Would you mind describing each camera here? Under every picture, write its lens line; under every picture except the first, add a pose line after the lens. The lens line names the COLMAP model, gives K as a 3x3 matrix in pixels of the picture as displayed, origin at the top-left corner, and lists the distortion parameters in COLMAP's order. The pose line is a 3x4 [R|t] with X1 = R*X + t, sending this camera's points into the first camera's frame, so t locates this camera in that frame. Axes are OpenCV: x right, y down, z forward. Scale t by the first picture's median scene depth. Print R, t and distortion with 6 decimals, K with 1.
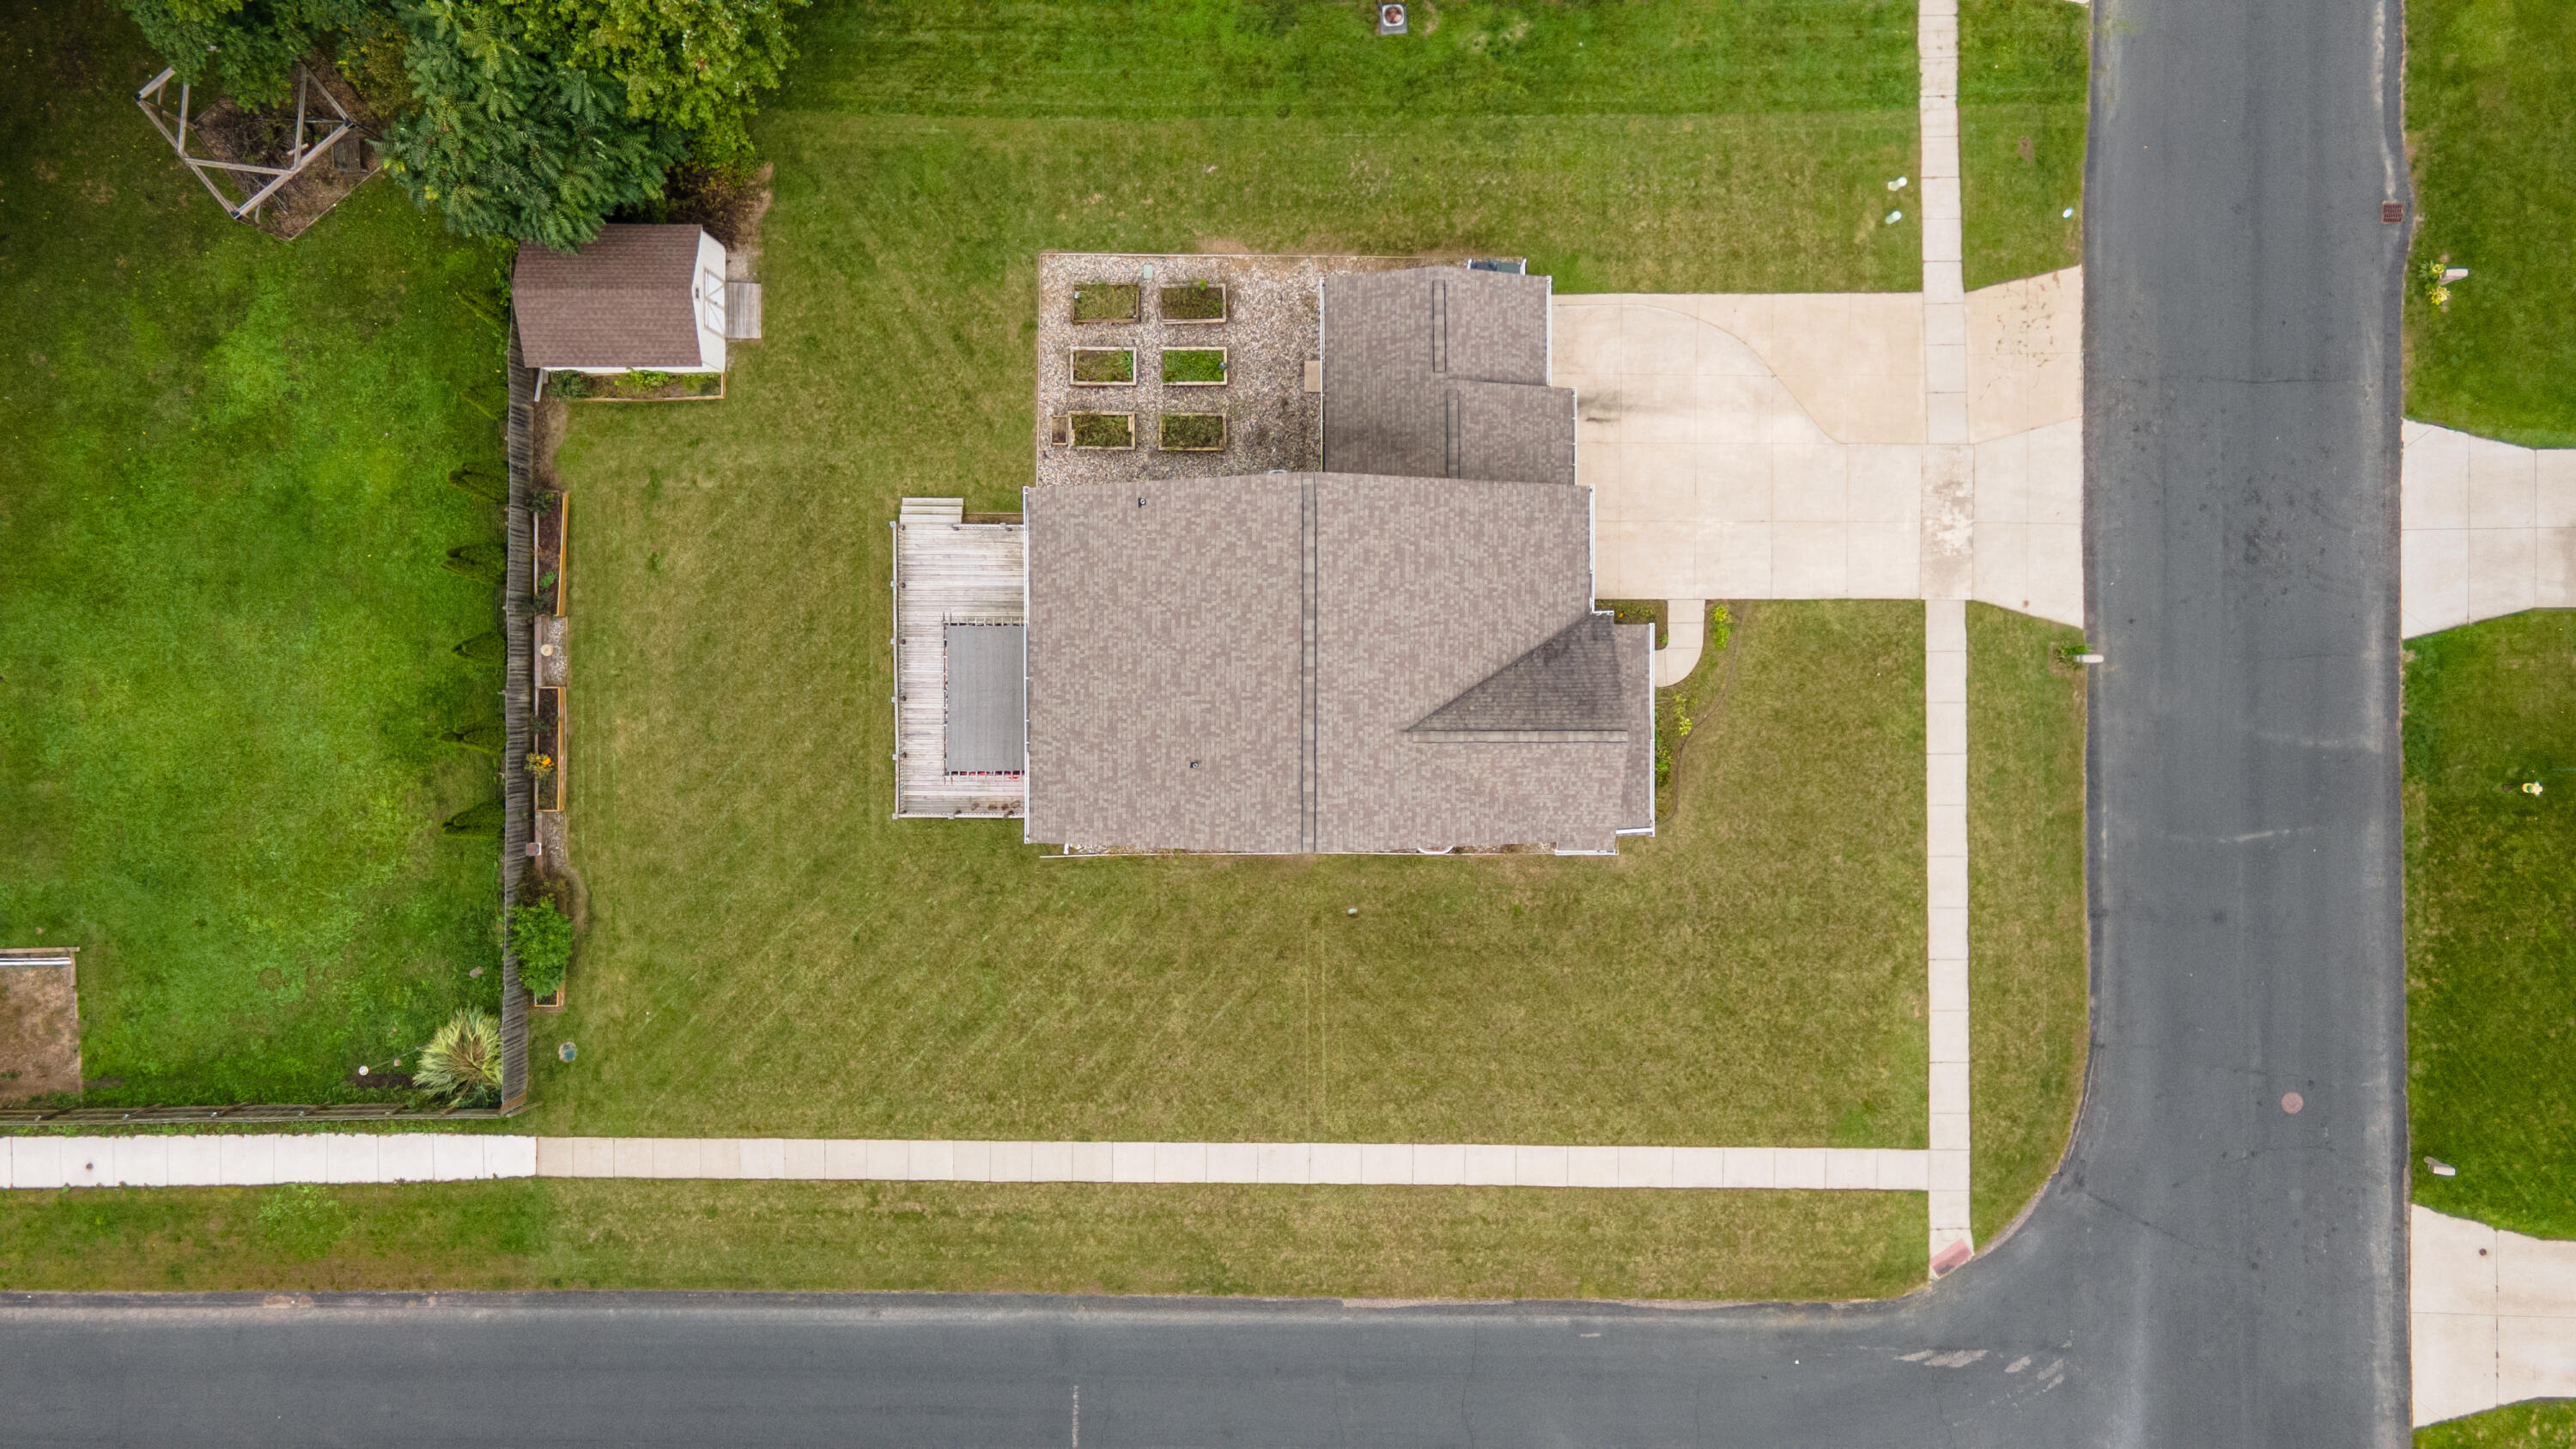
lens RADIAL K [[1892.0, 0, 1288.0], [0, 1892.0, 724.5], [0, 0, 1]] dist [0.005652, 0.075580]
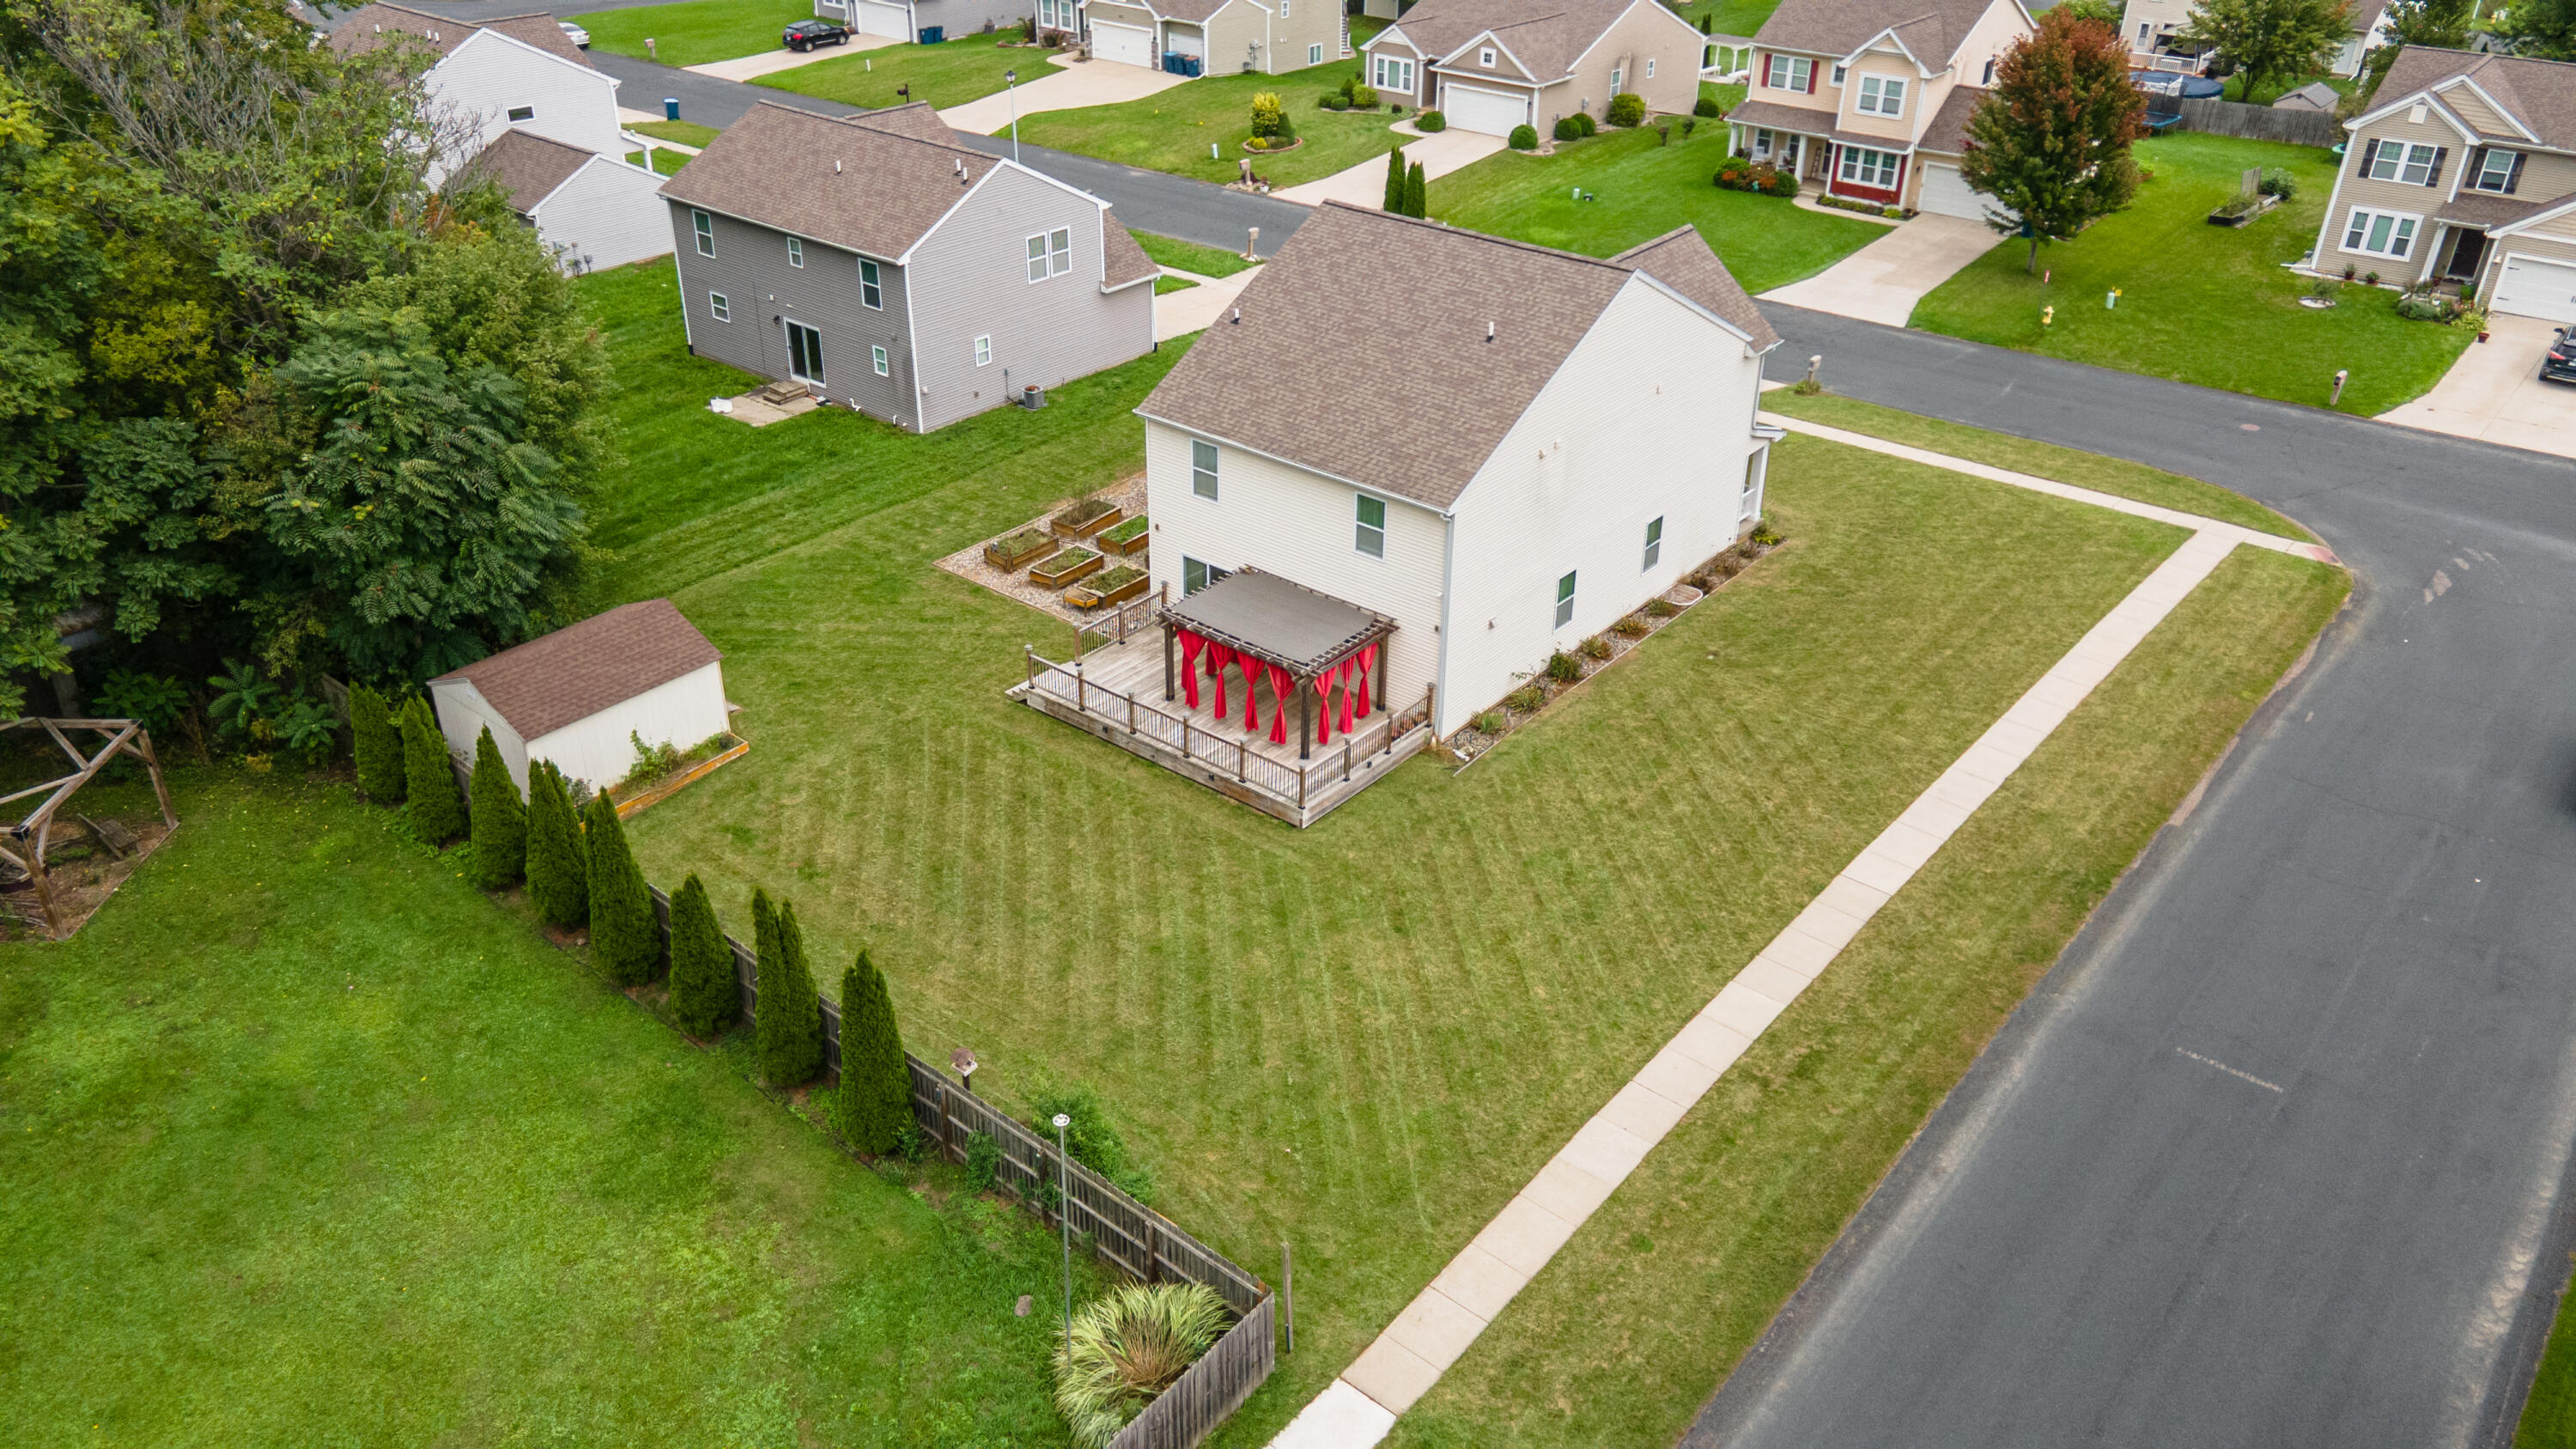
lens RADIAL K [[1892.0, 0, 1288.0], [0, 1892.0, 724.5], [0, 0, 1]] dist [0.005652, 0.075580]
pose [[0.632908, -0.365246, 0.682659, -0.692449], [0.773976, 0.320941, -0.545856, 0.431011], [-0.019722, 0.873838, 0.485818, 0.603687]]
